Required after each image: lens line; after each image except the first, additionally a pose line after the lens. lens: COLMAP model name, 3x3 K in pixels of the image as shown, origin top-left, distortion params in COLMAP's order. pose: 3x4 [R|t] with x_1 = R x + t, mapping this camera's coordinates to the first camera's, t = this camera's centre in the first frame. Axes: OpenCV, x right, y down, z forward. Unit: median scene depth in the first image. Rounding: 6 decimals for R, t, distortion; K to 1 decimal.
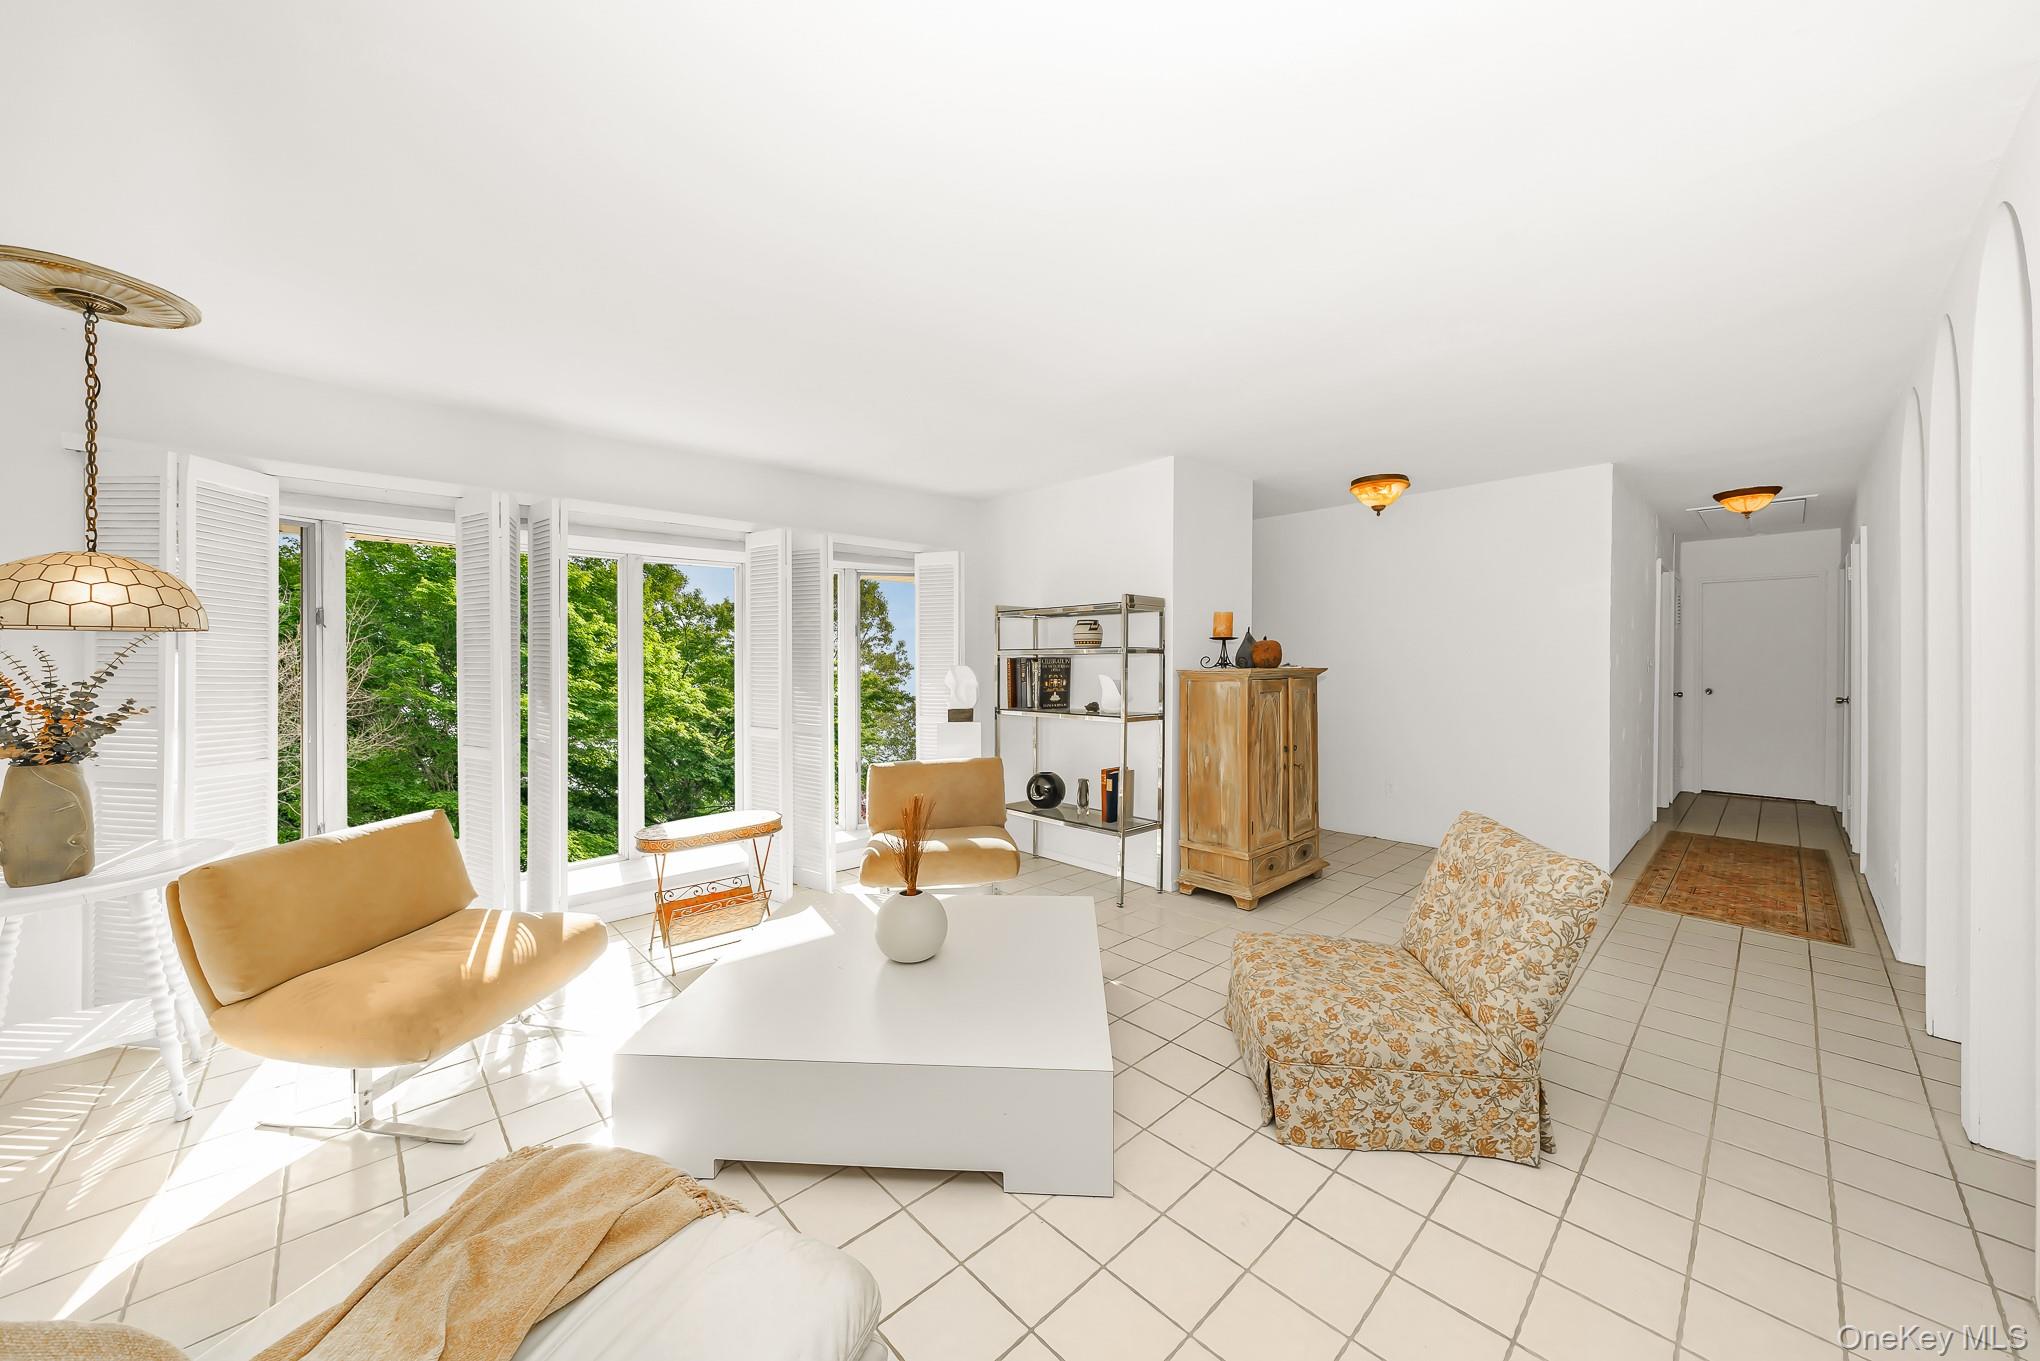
lens RADIAL K [[734.6, 0, 1011.4], [0, 734.6, 652.4], [0, 0, 1]] dist [-0.002769, 0.000962]
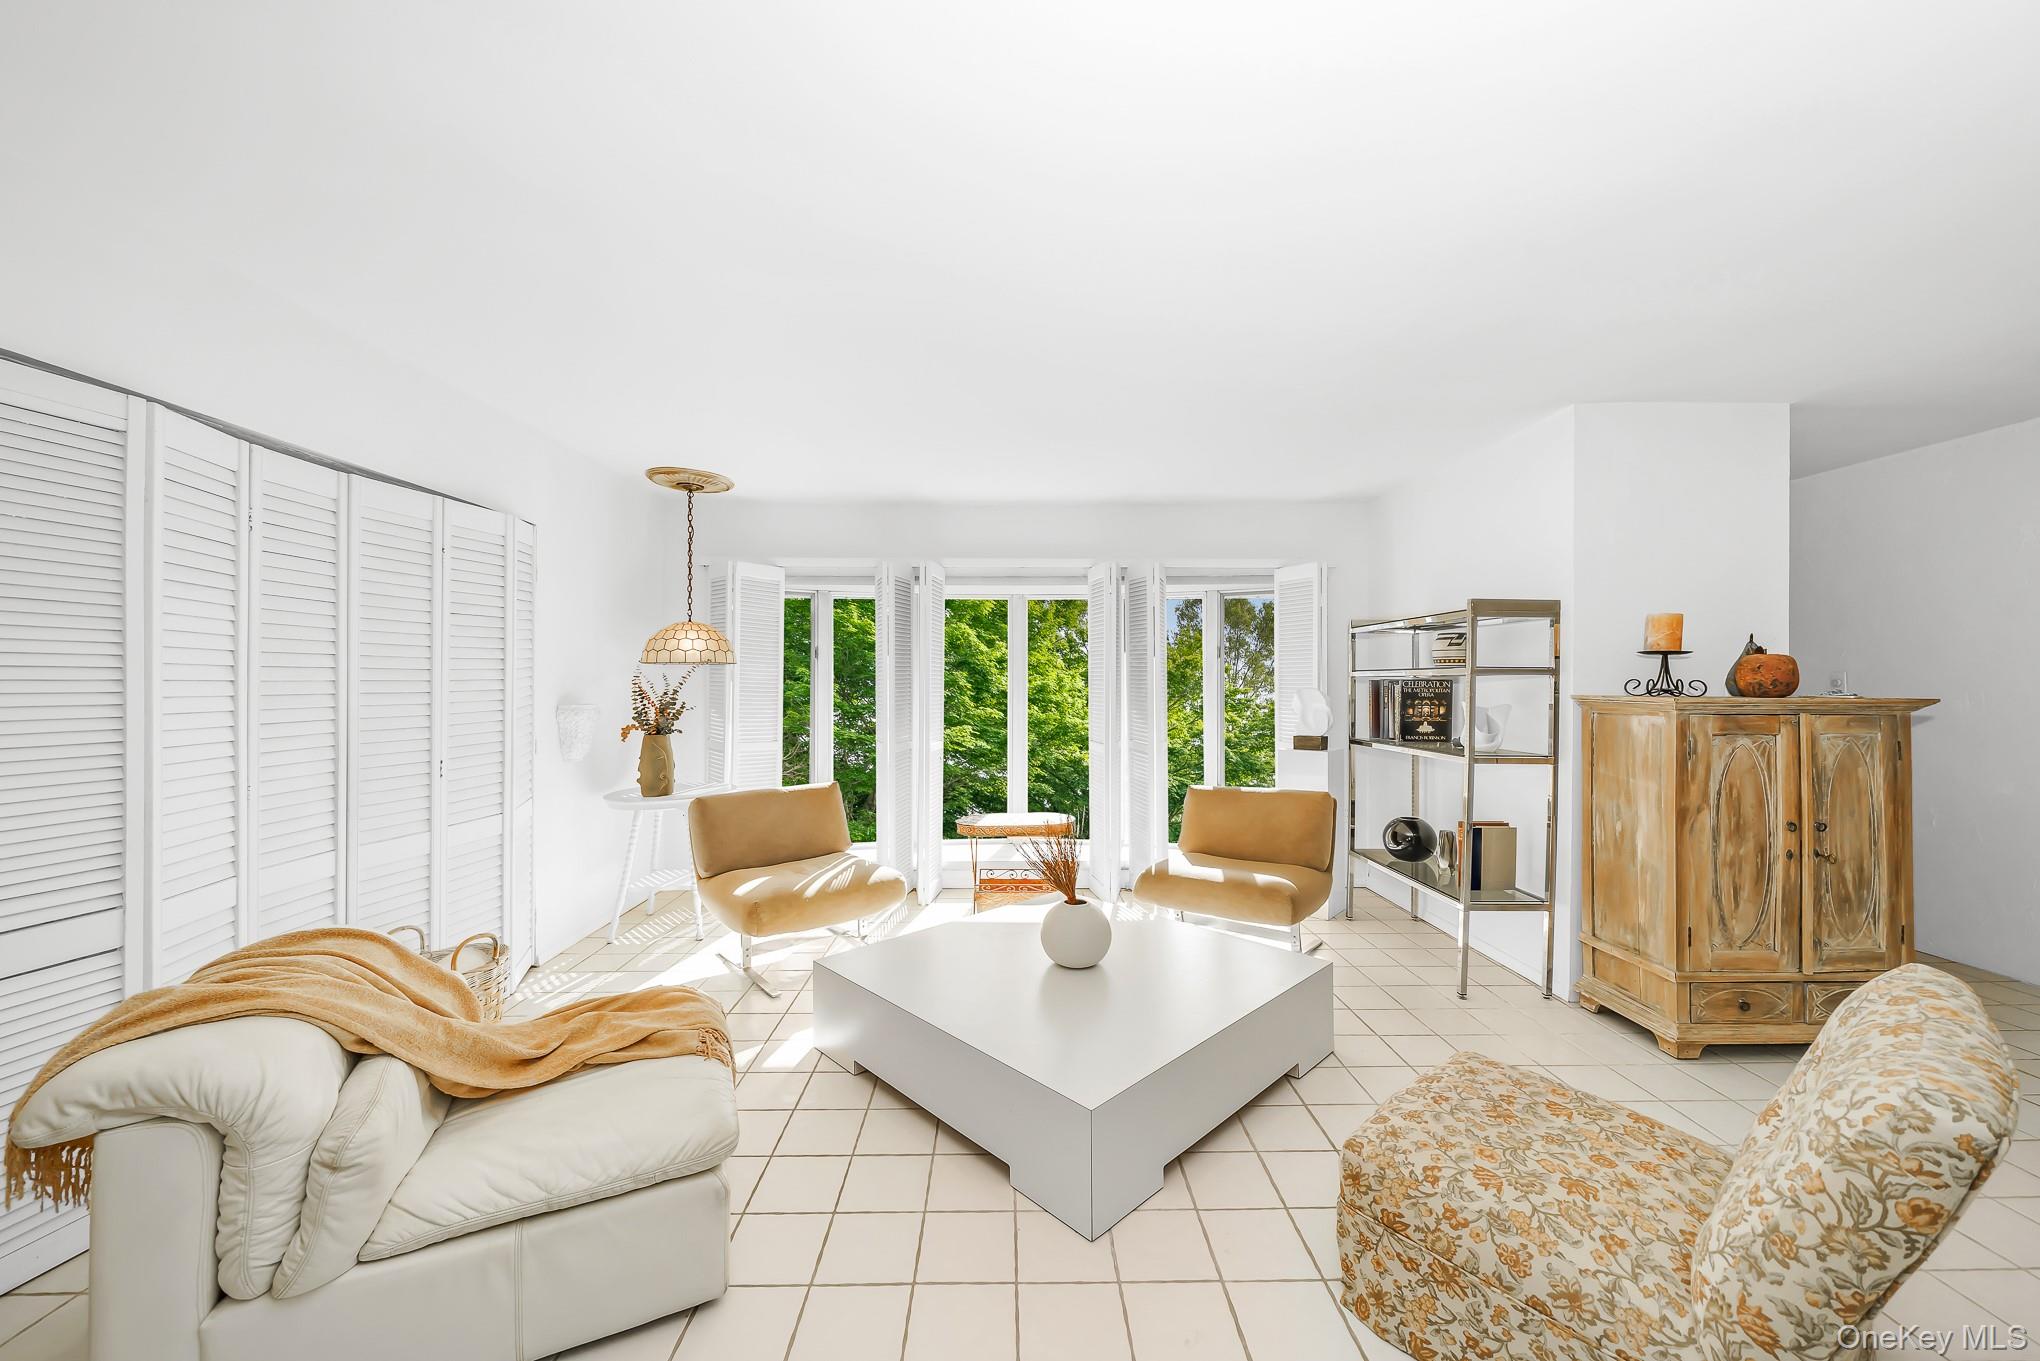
lens RADIAL K [[734.6, 0, 1013.0], [0, 734.6, 670.7], [0, 0, 1]] dist [-0.002769, 0.000962]
pose [[0.742283, -0.006148, -0.670059, 0.370710], [0.004455, 0.999981, -0.004240, -0.002294], [0.670072, 0.000162, 0.742296, 0.111127]]
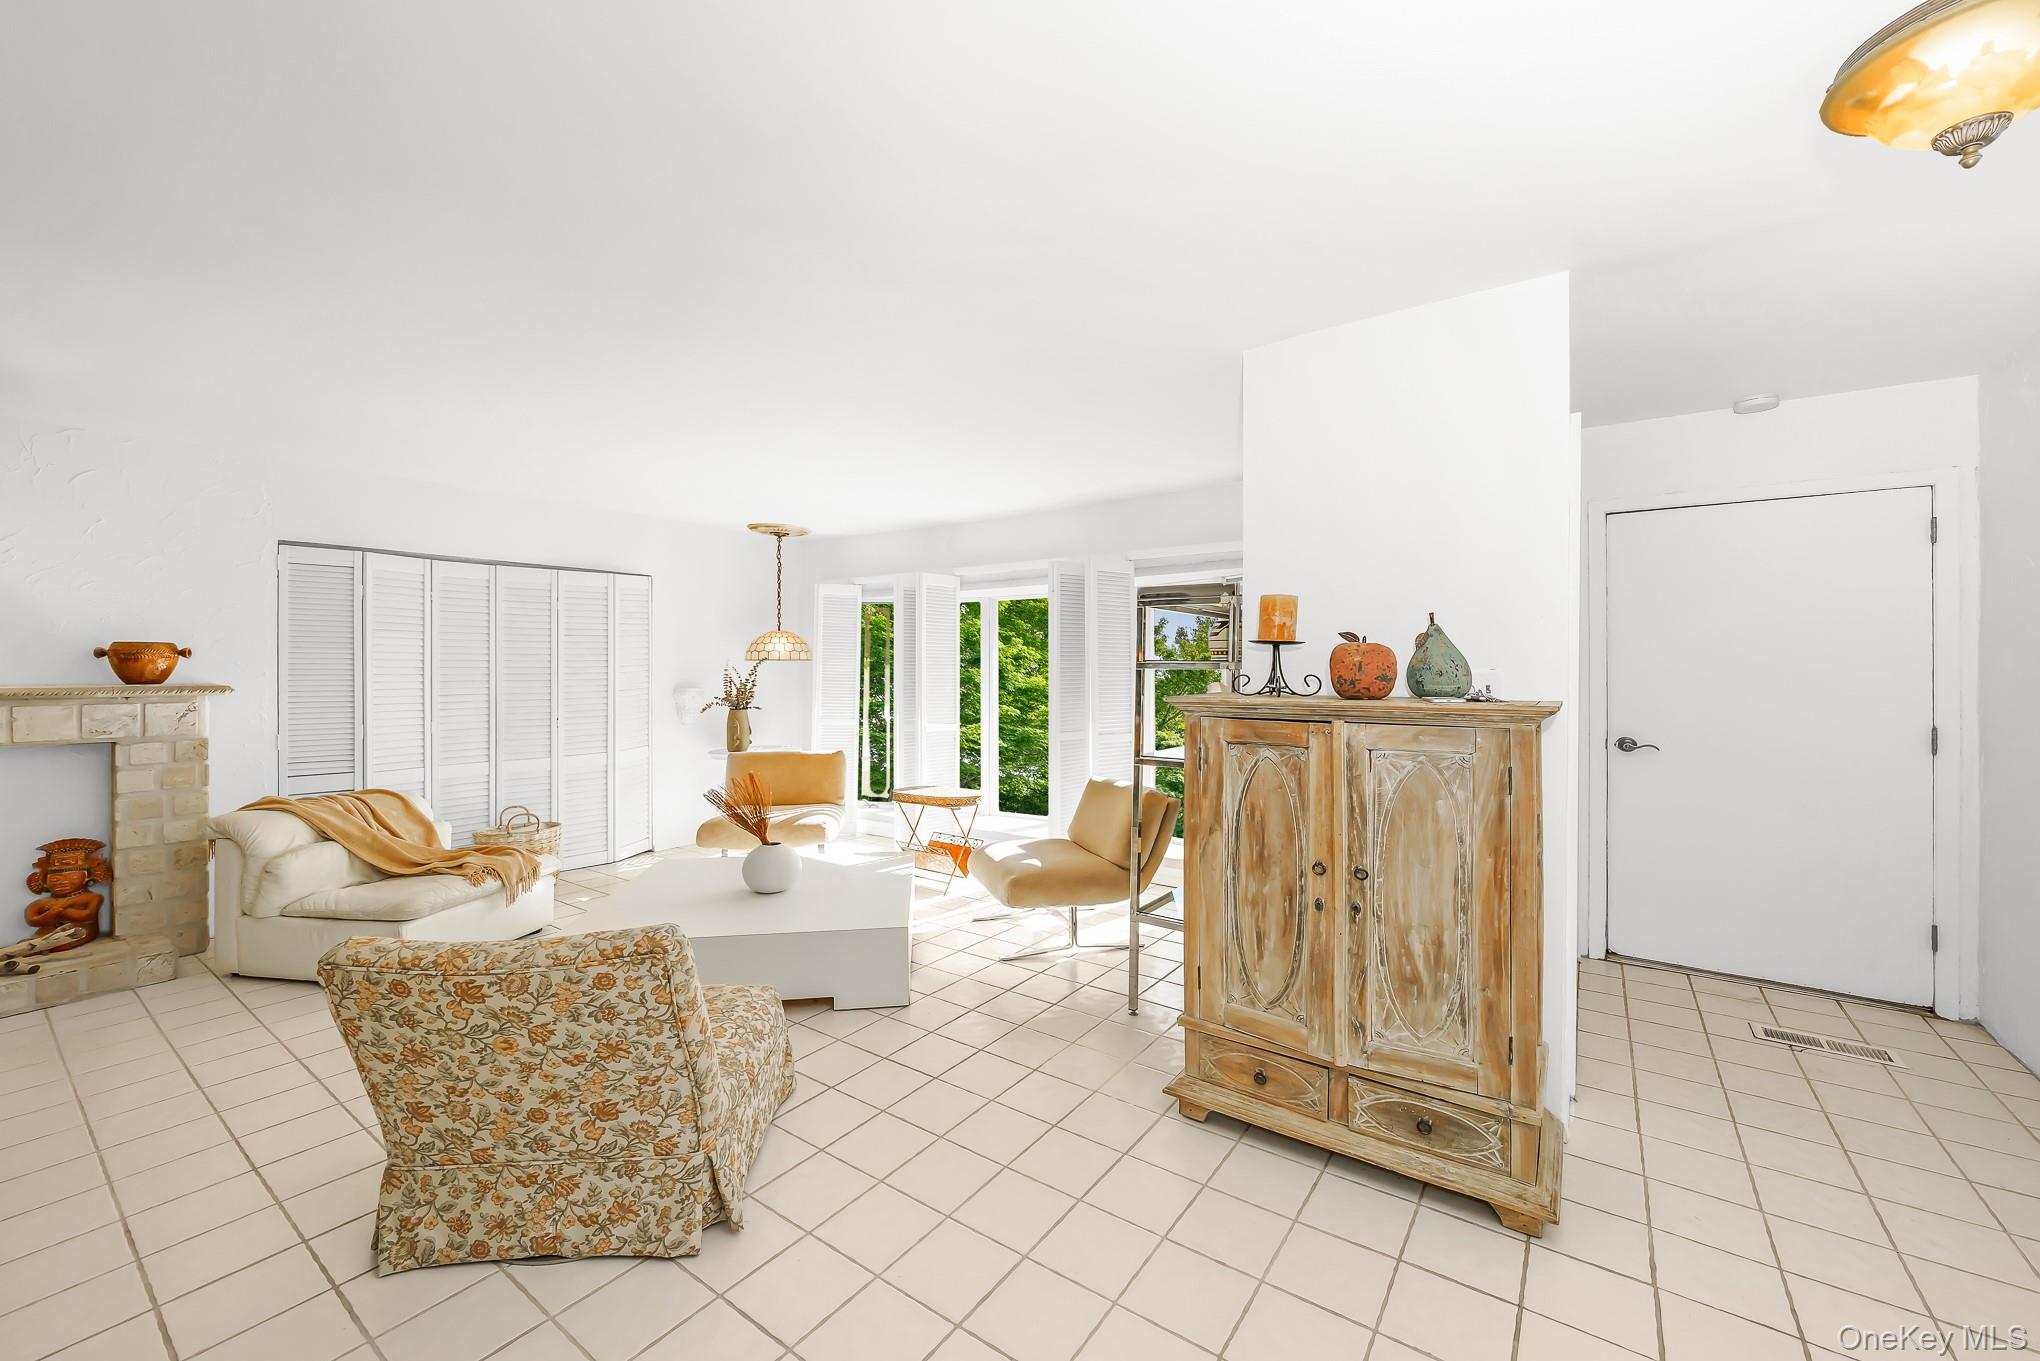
lens RADIAL K [[734.6, 0, 1056.1], [0, 734.6, 662.5], [0, 0, 1]] dist [-0.002769, 0.000962]
pose [[0.242140, -0.005088, -0.970228, 0.988478], [0.009937, 0.999947, -0.002763, -0.004908], [0.970191, -0.008972, 0.242177, 0.880256]]
